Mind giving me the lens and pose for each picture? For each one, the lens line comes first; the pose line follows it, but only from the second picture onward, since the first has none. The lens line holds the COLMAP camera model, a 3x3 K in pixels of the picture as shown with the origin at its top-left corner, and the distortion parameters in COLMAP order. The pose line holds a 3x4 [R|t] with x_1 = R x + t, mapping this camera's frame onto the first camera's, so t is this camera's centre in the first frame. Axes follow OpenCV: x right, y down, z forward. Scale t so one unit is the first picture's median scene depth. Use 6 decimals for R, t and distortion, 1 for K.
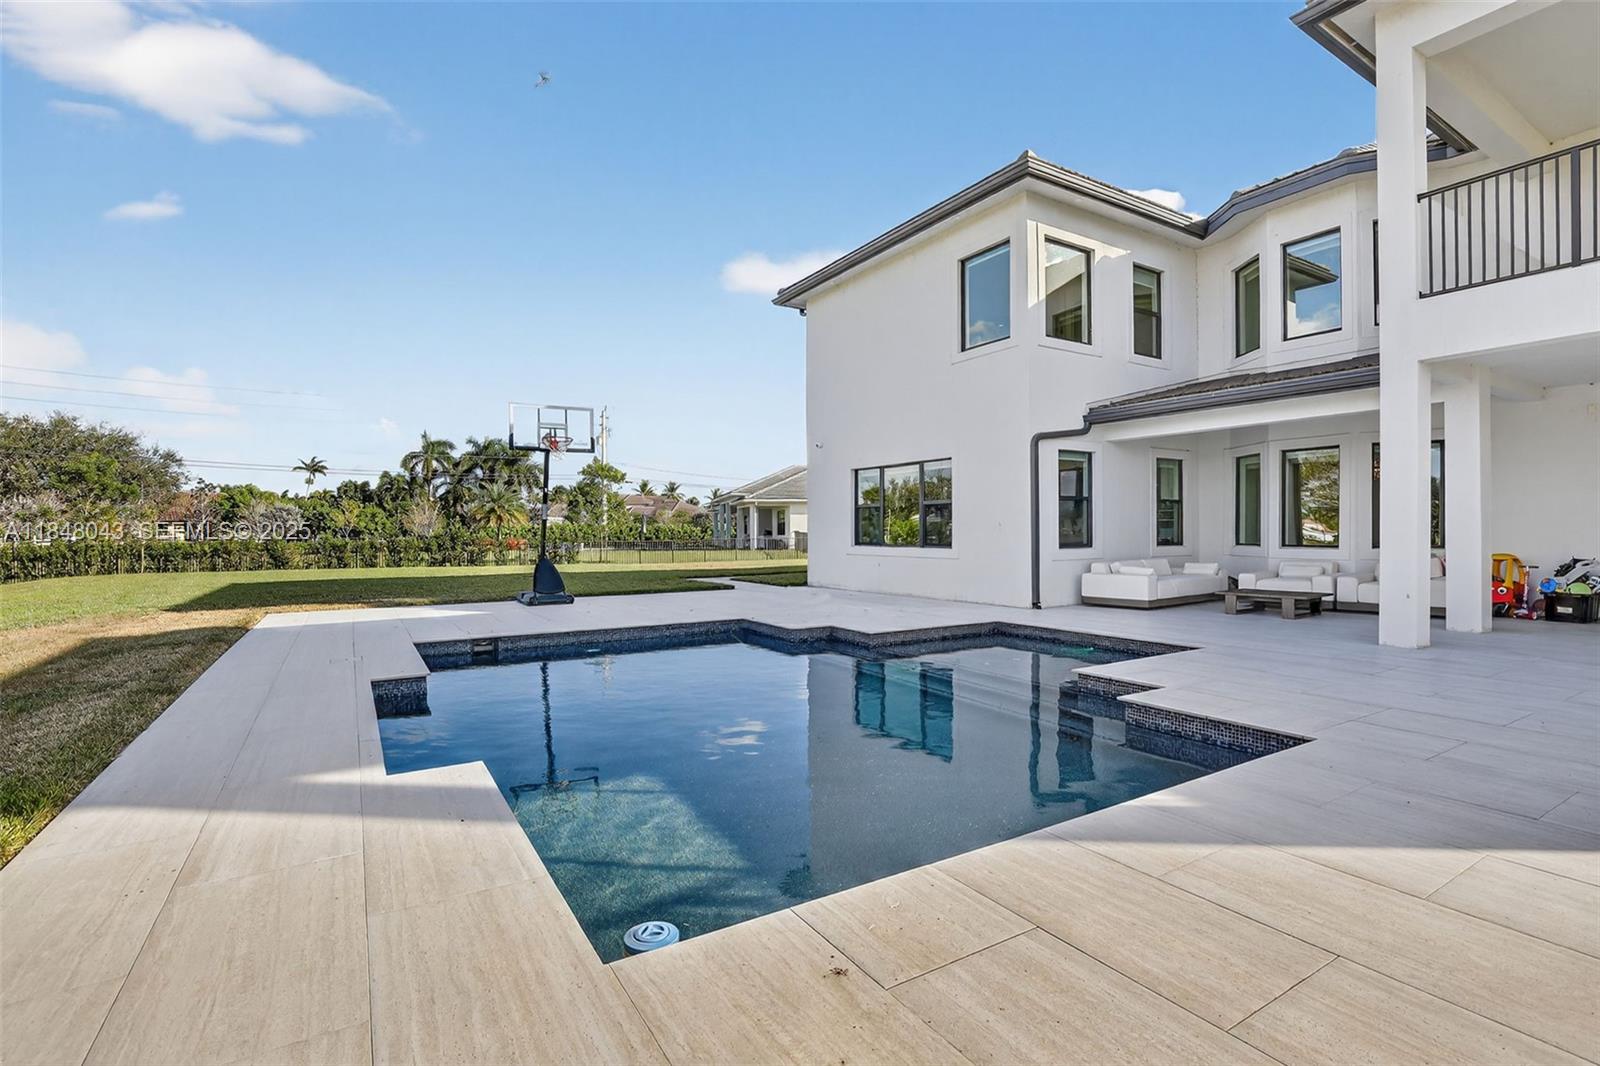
lens RADIAL K [[746.6, 0, 801.4], [0, 746.6, 530.0], [0, 0, 1]] dist [-0.023674, 0.000678]
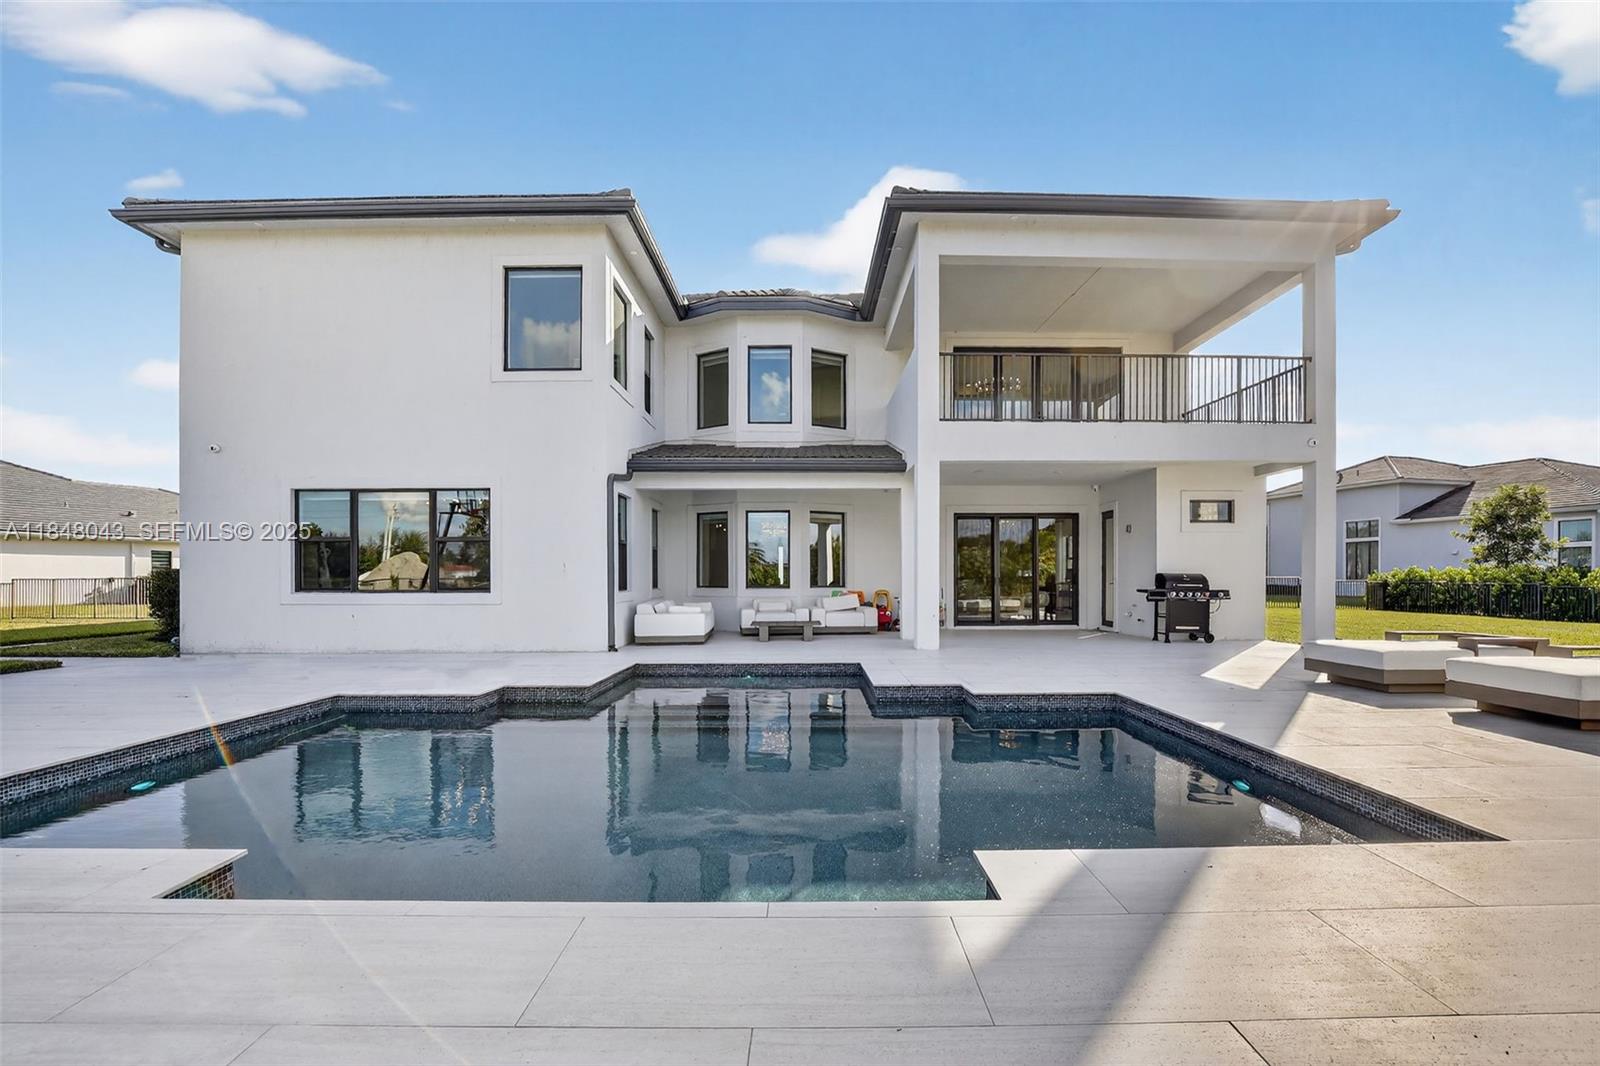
lens RADIAL K [[746.6, 0, 810.6], [0, 746.6, 584.9], [0, 0, 1]] dist [-0.023674, 0.000678]
pose [[0.533921, -0.001884, 0.845532, -0.356448], [-0.002353, 0.999990, 0.003714, 0.012274], [-0.845531, -0.003973, 0.533911, 0.232611]]
